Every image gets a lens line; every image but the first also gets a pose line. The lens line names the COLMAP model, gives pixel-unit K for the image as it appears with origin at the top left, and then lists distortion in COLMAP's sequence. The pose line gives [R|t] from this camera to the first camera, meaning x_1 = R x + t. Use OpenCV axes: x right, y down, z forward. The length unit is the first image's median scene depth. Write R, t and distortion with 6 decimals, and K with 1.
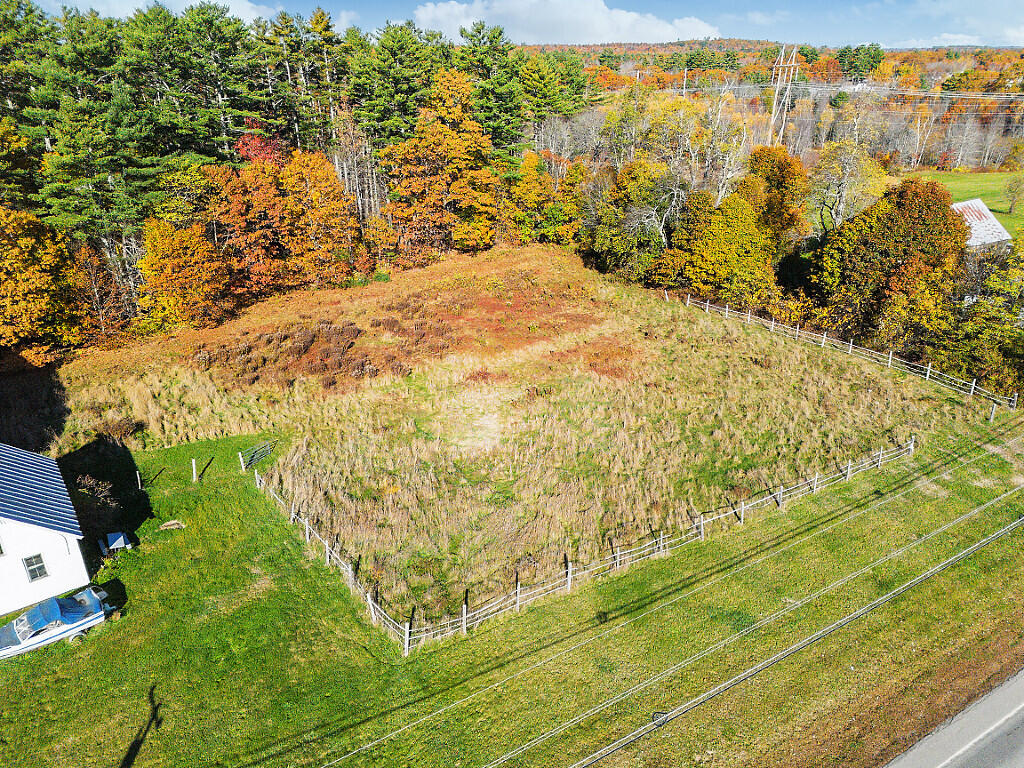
lens RADIAL K [[713.3, 0, 512.0], [0, 713.3, 384.0], [0, 0, 1]] dist [0.081882, -0.075790]
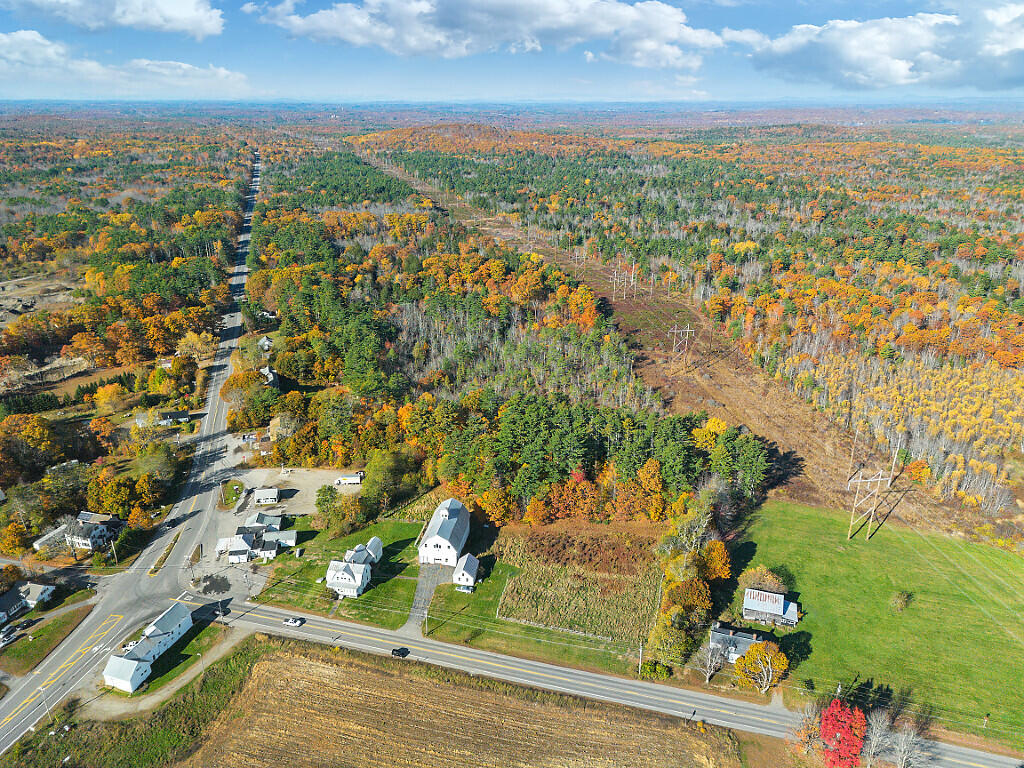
lens RADIAL K [[713.3, 0, 512.0], [0, 713.3, 384.0], [0, 0, 1]] dist [0.081882, -0.075790]
pose [[0.694932, 0.267130, -0.667616, 2.717829], [-0.302618, 0.950861, 0.065464, -1.541695], [0.652298, 0.156540, 0.741622, -2.981939]]
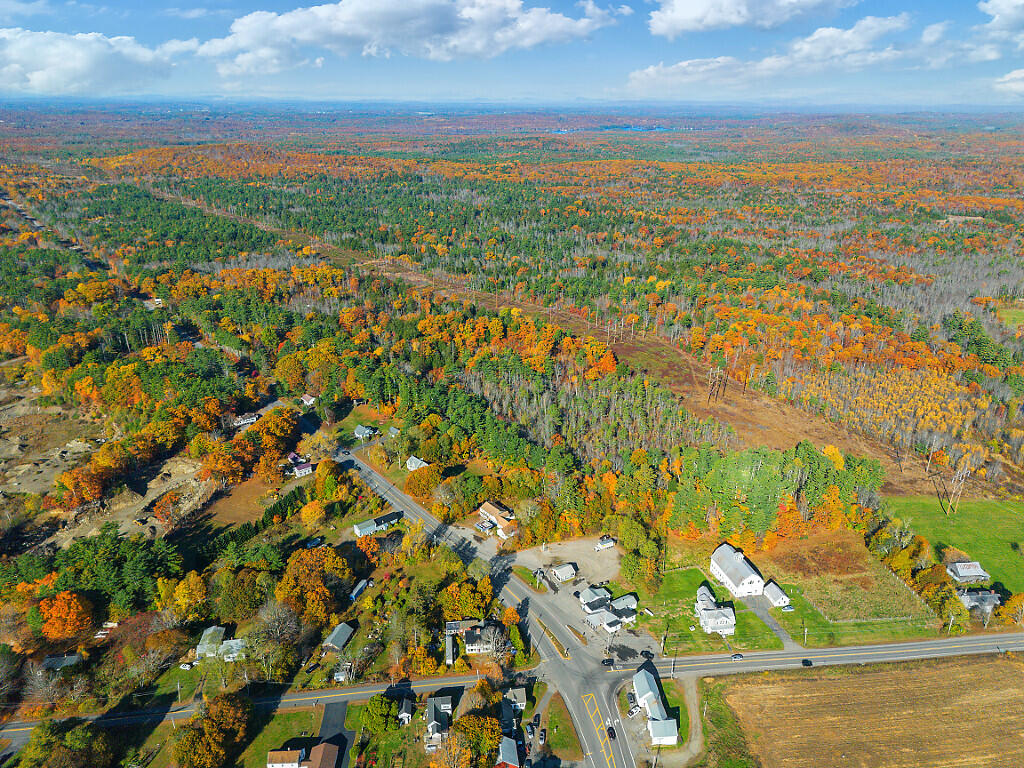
lens RADIAL K [[713.3, 0, 512.0], [0, 713.3, 384.0], [0, 0, 1]] dist [0.081882, -0.075790]
pose [[0.913737, 0.155788, -0.375253, -0.617667], [-0.175901, 0.984210, -0.019718, -1.257629], [0.366256, 0.084024, 0.926713, -6.752145]]
